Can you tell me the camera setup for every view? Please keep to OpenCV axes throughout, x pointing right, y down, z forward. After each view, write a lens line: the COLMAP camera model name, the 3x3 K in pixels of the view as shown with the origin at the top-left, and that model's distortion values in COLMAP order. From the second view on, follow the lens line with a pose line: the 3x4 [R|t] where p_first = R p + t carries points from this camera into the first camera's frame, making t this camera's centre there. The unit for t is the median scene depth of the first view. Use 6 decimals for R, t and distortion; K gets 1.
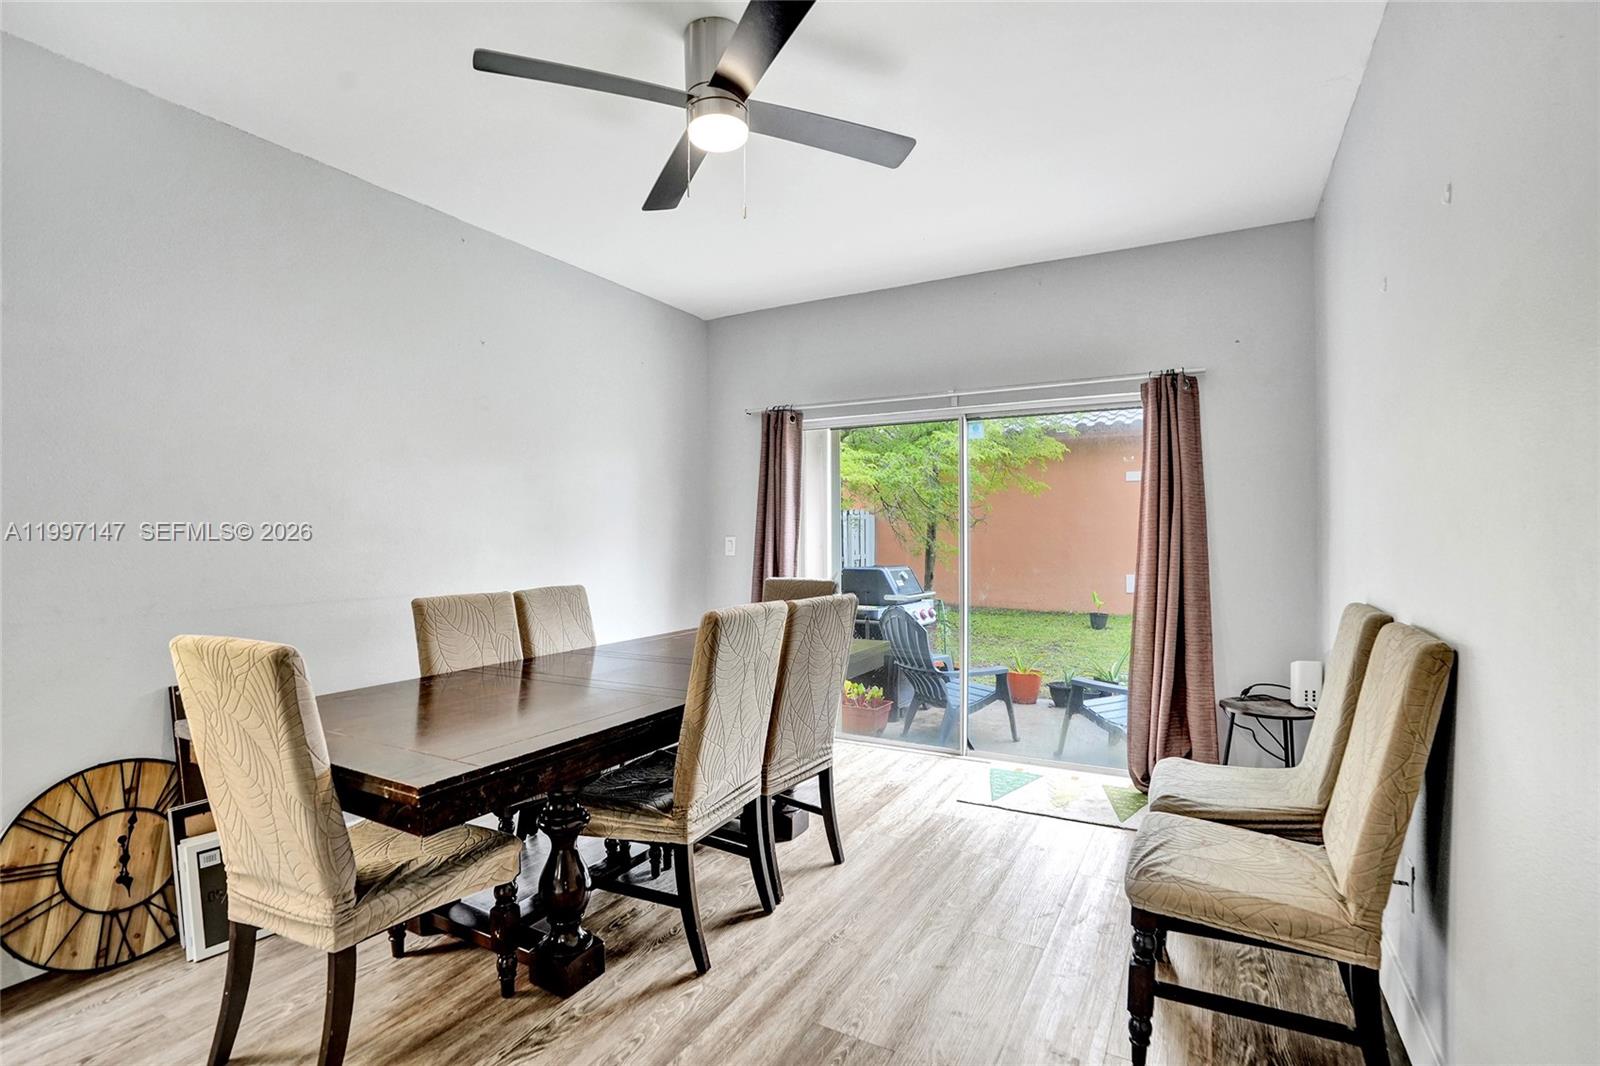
lens RADIAL K [[741.6, 0, 802.3], [0, 741.6, 539.8], [0, 0, 1]] dist [-0.065692, 0.022239]
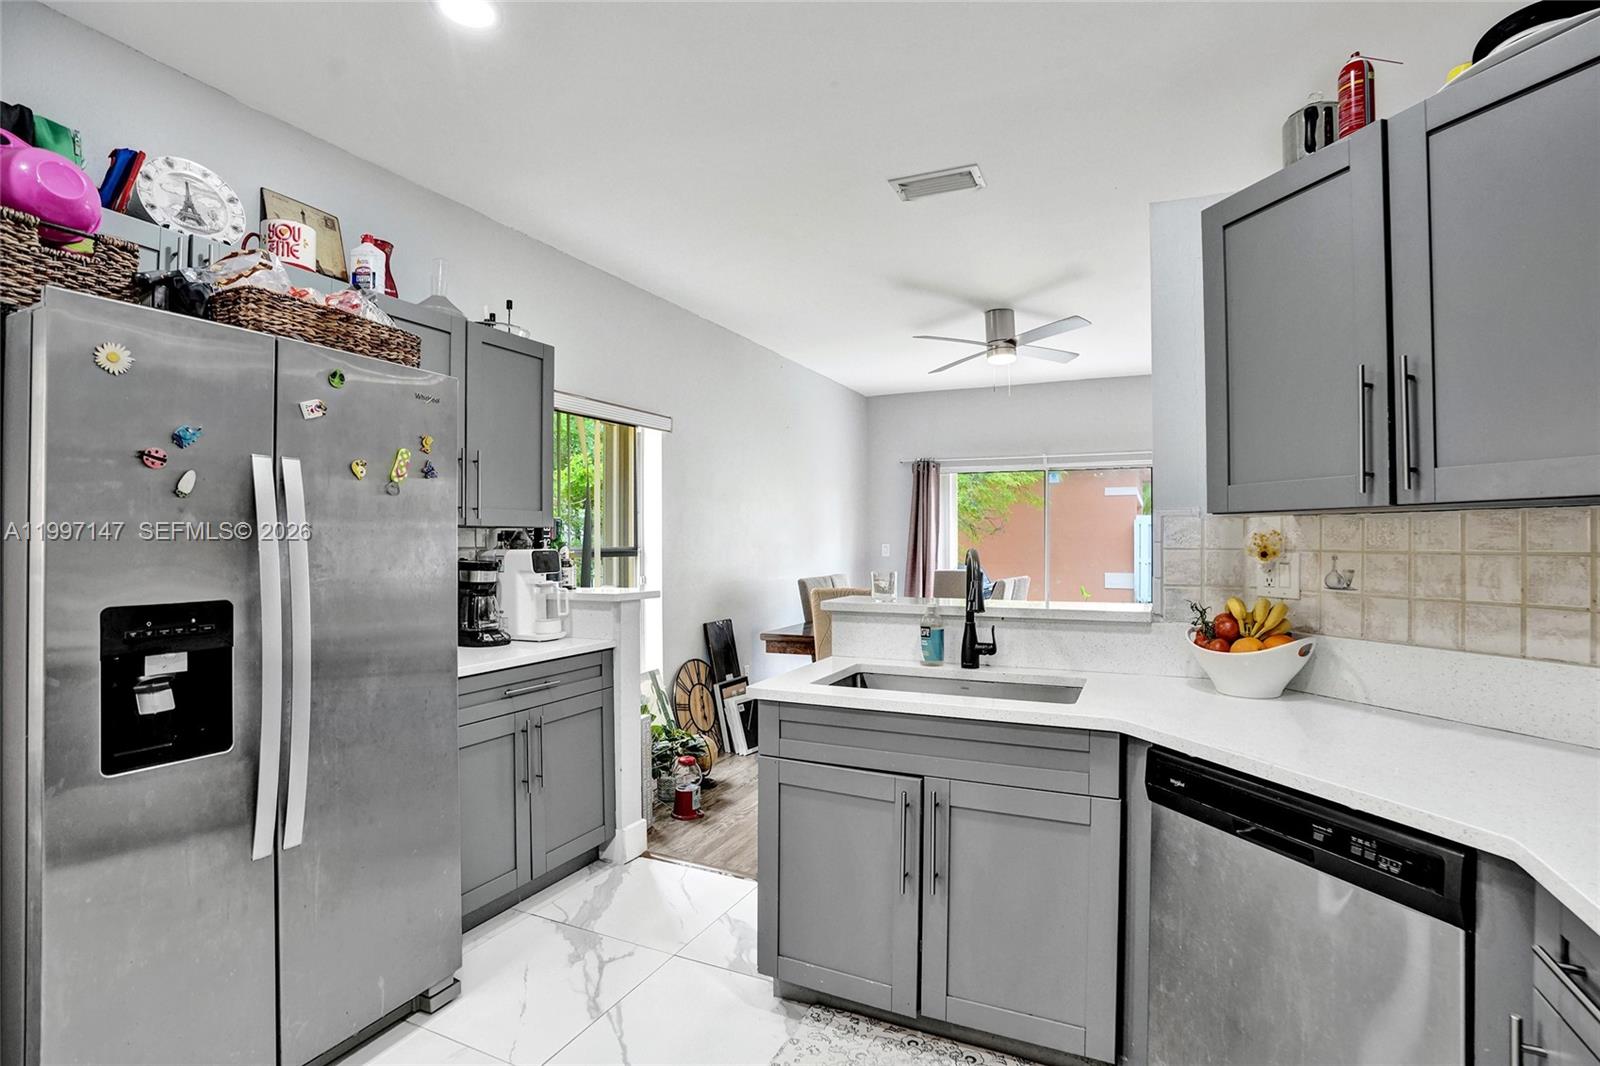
lens RADIAL K [[768.4, 0, 800.0], [0, 768.4, 533.0], [0, 0, 1]] dist [-0.062088, 0.020686]
pose [[0.998116, 0.003100, 0.061284, -0.580739], [-0.002136, 0.999873, -0.015784, -0.003969], [-0.061325, 0.015623, 0.997996, -0.831911]]
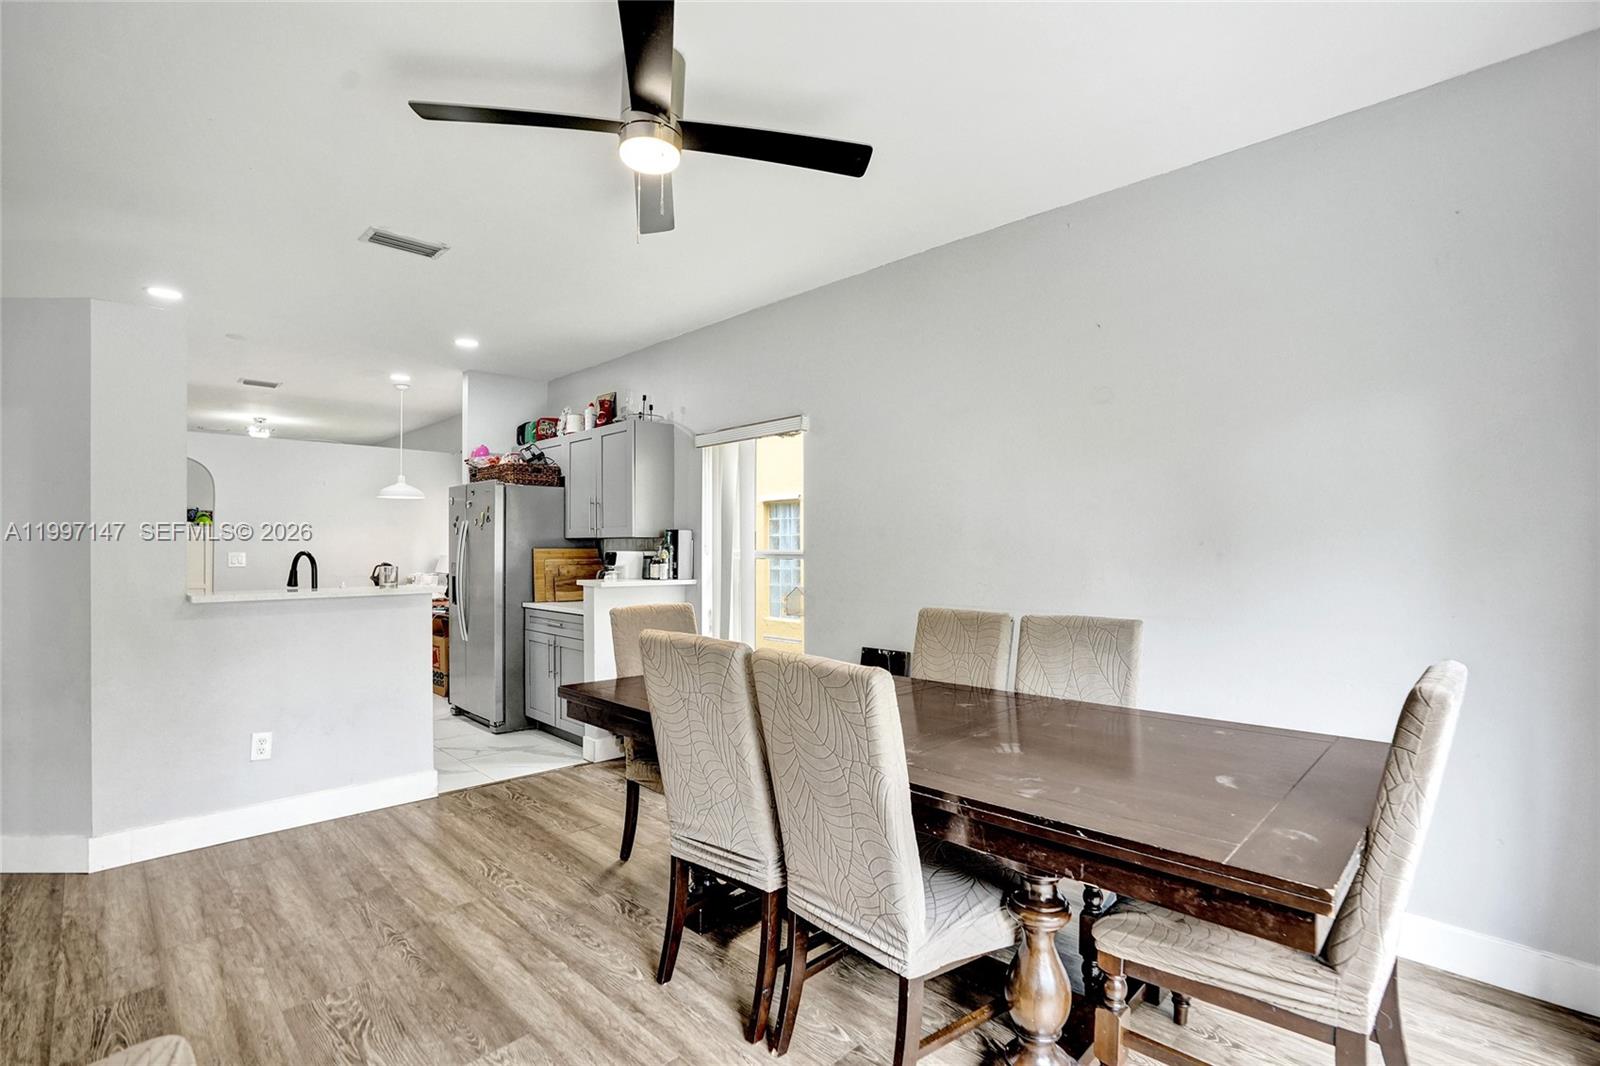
lens RADIAL K [[741.6, 0, 802.3], [0, 741.6, 539.8], [0, 0, 1]] dist [-0.065692, 0.022239]
pose [[-0.276406, -0.004168, -0.961032, 0.539399], [-0.000305, 0.999991, -0.004249, -0.015049], [0.961041, -0.000881, -0.276405, 1.006026]]
